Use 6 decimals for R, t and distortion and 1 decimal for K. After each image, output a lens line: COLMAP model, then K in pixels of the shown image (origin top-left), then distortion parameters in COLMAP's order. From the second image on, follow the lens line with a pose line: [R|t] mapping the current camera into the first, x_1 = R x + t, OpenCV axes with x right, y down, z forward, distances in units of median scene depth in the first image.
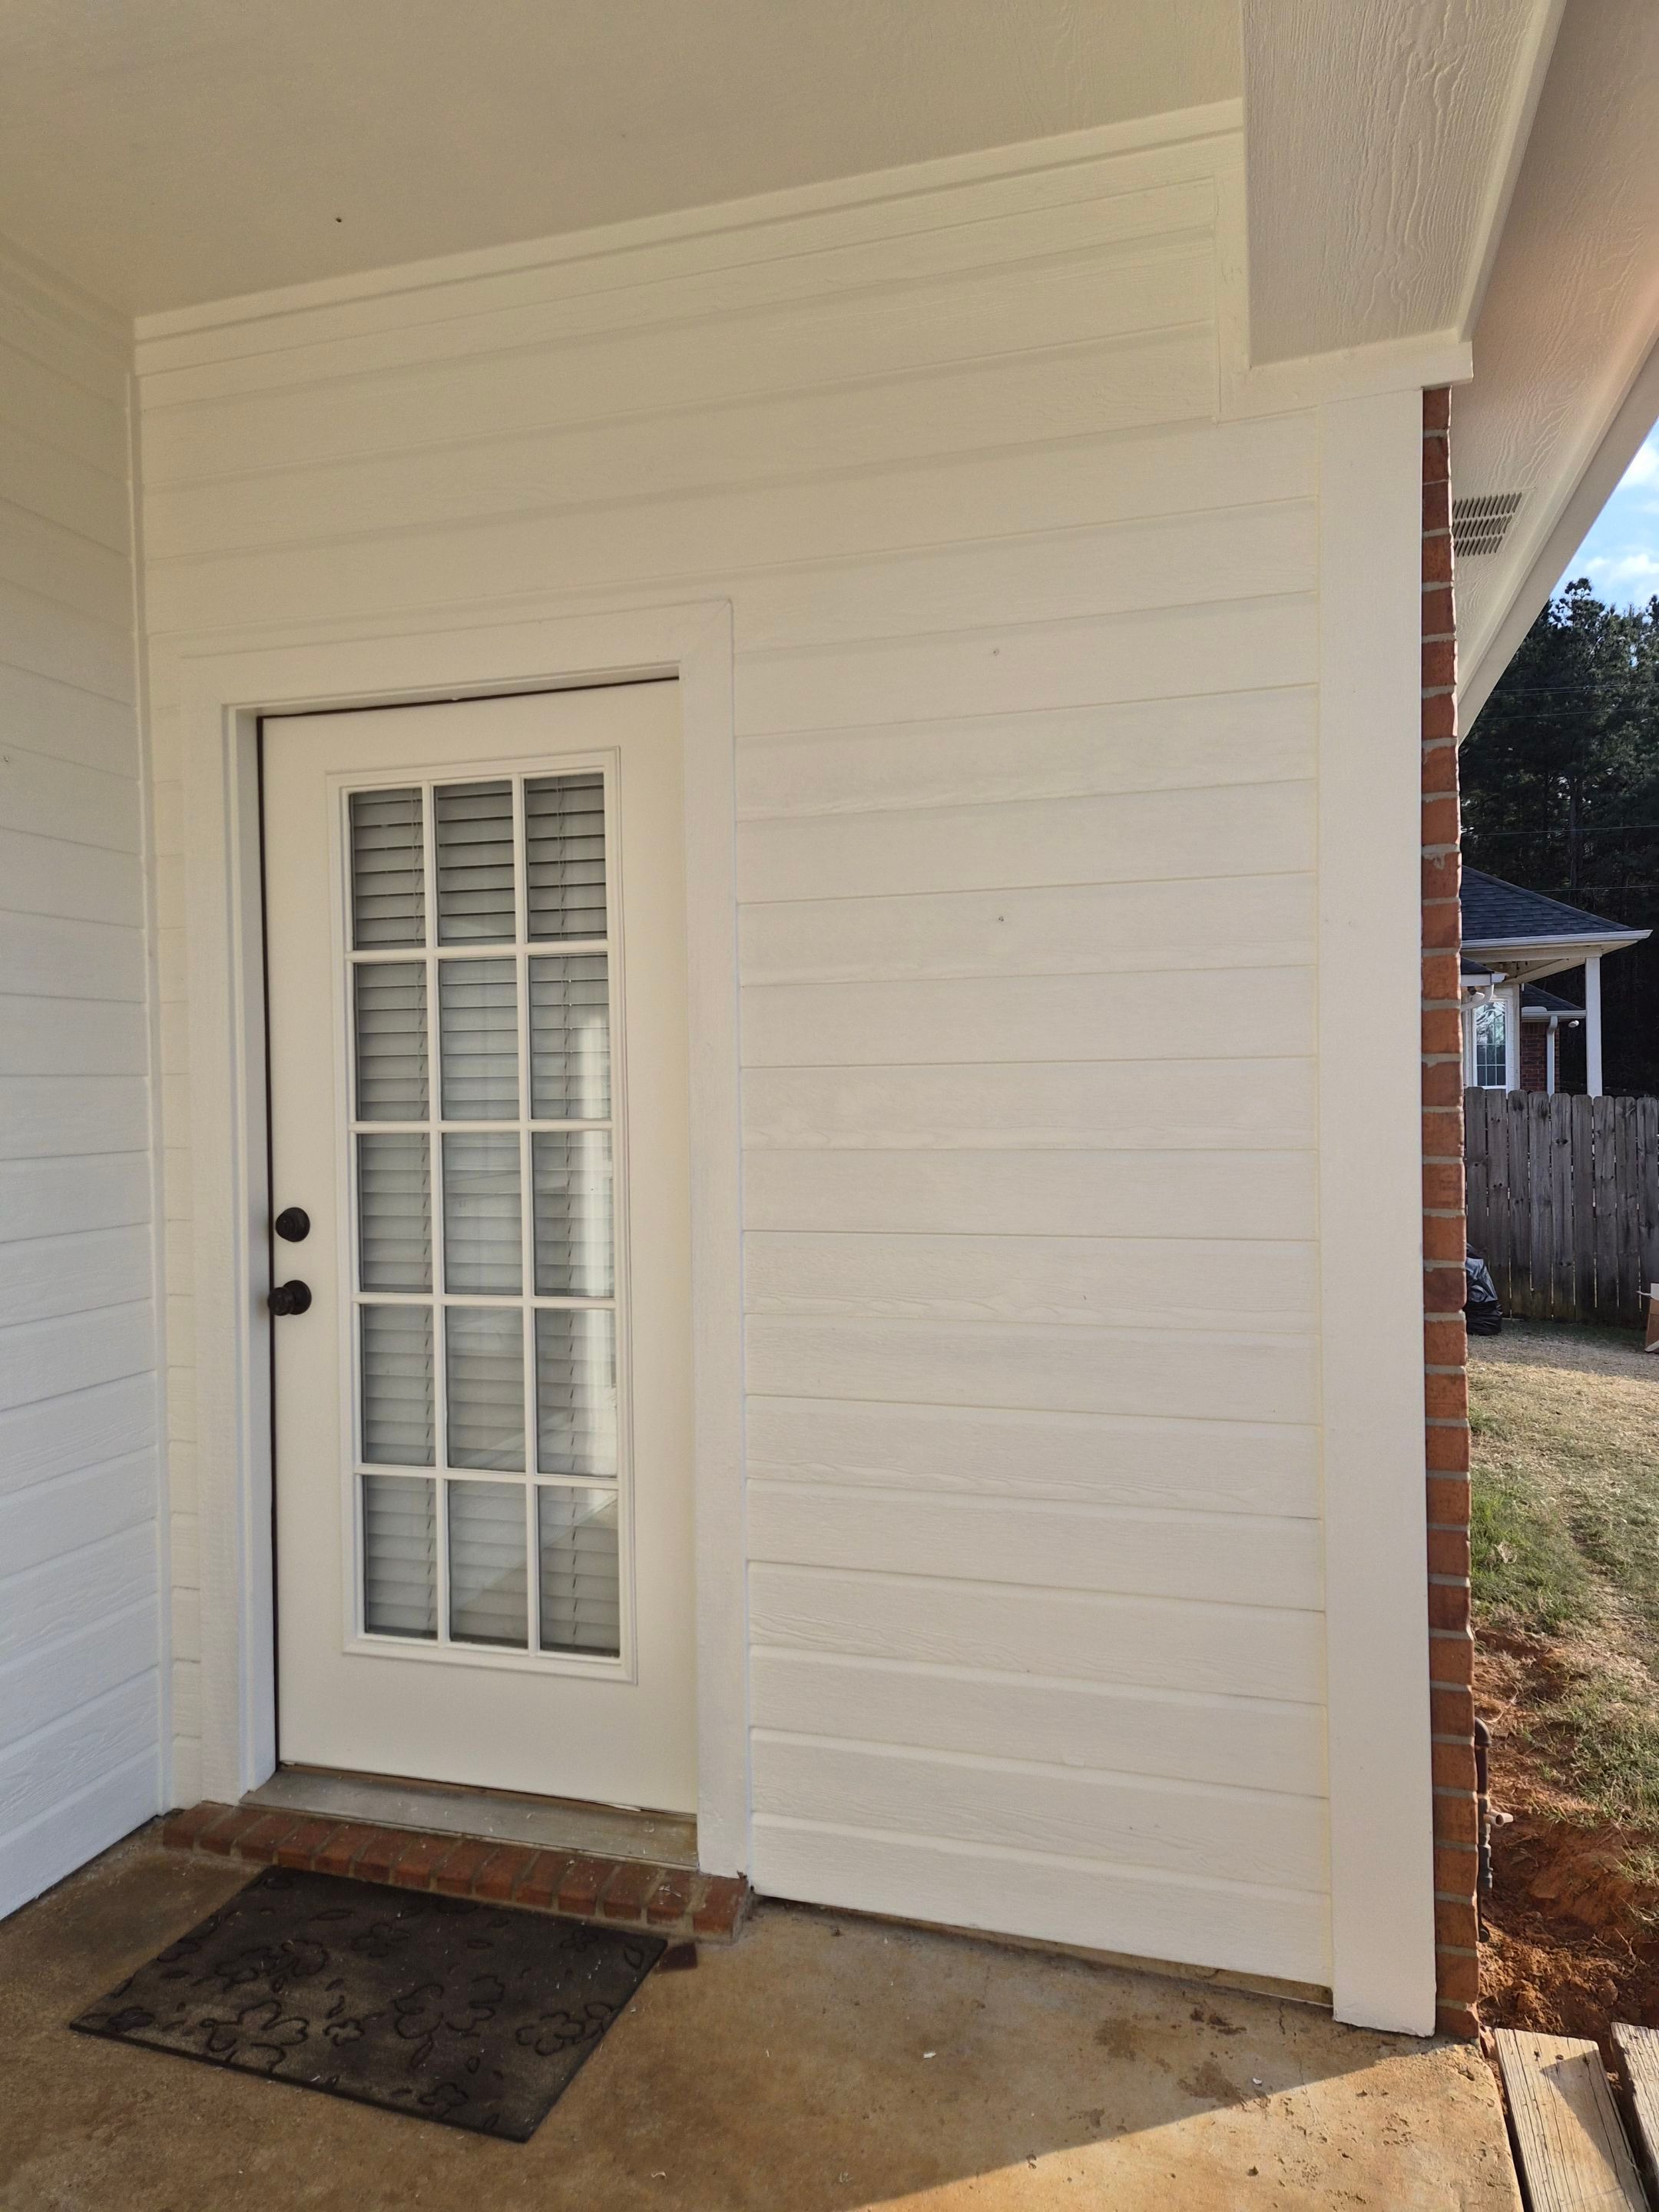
lens RADIAL K [[1490.5, 0, 829.5], [0, 1490.5, 1106.0], [0, 0, 1]] dist [0.093949, -0.084078]
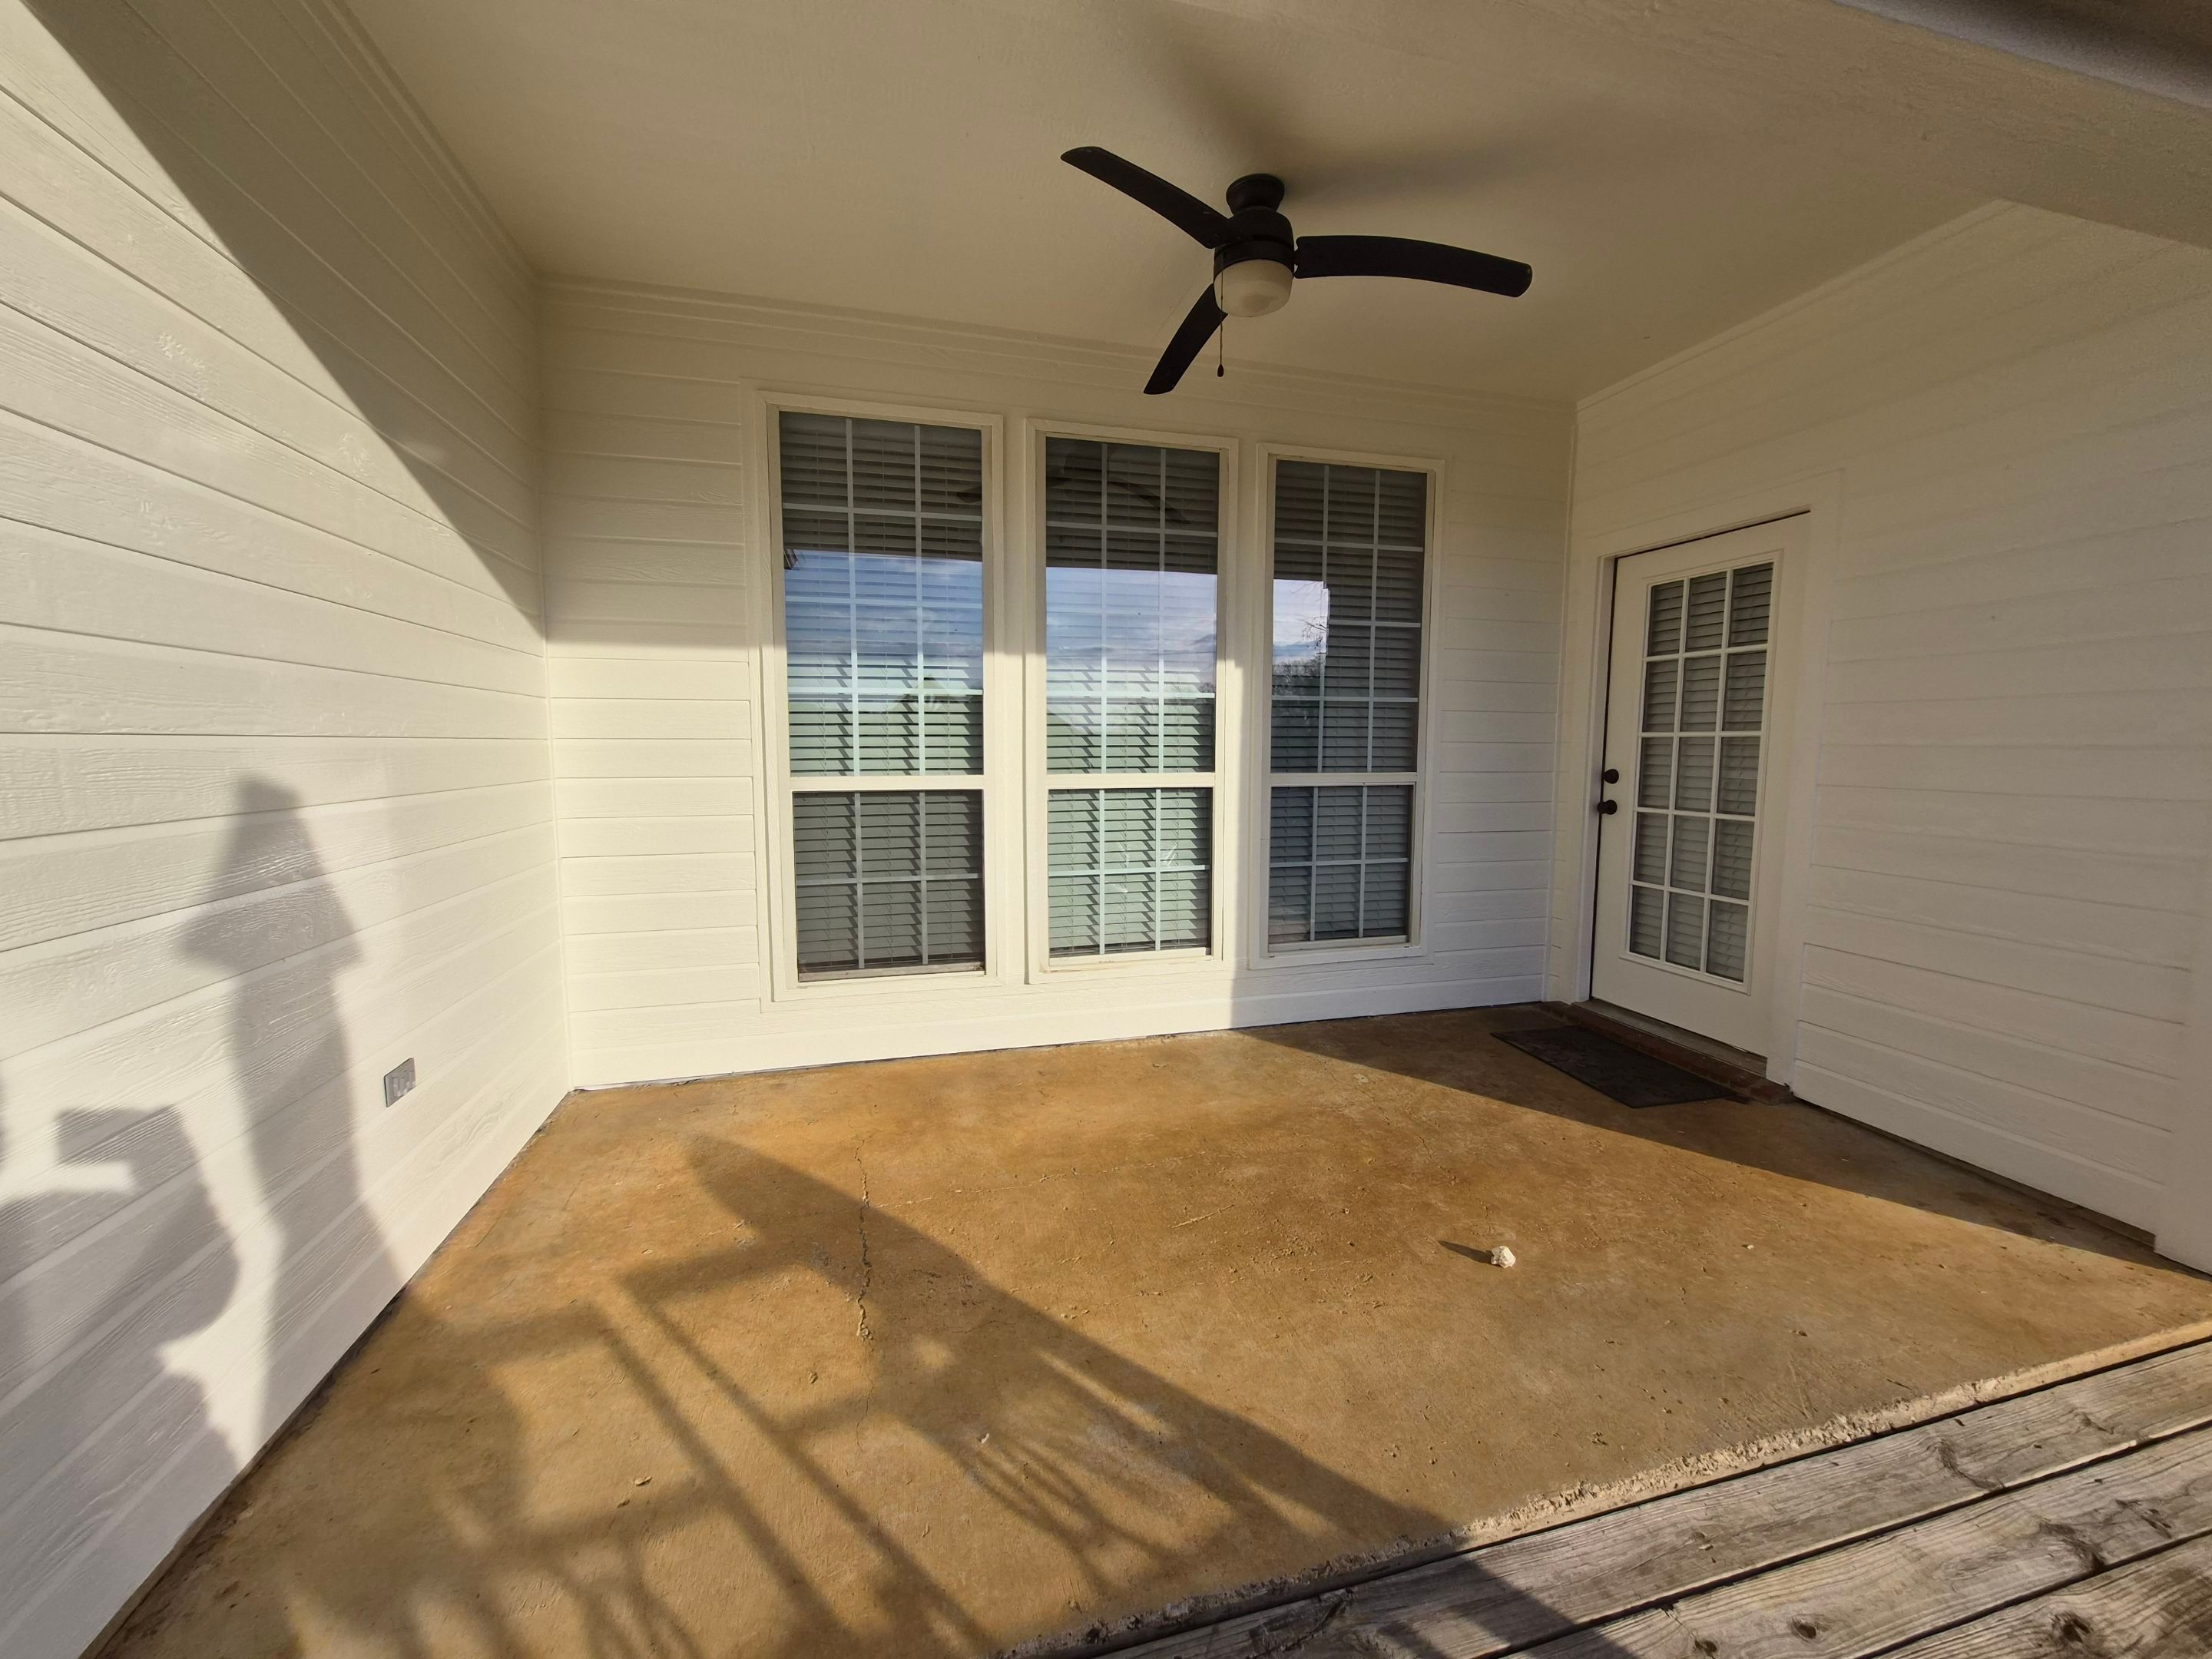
lens RADIAL K [[865.2, 0, 1106.0], [0, 865.2, 829.5], [0, 0, 1]] dist [0.003174, 0.000431]
pose [[0.534192, 0.102641, -0.839109, 0.381815], [-0.024443, 0.994062, 0.106034, 0.038731], [0.845010, -0.036132, 0.533529, -0.411082]]
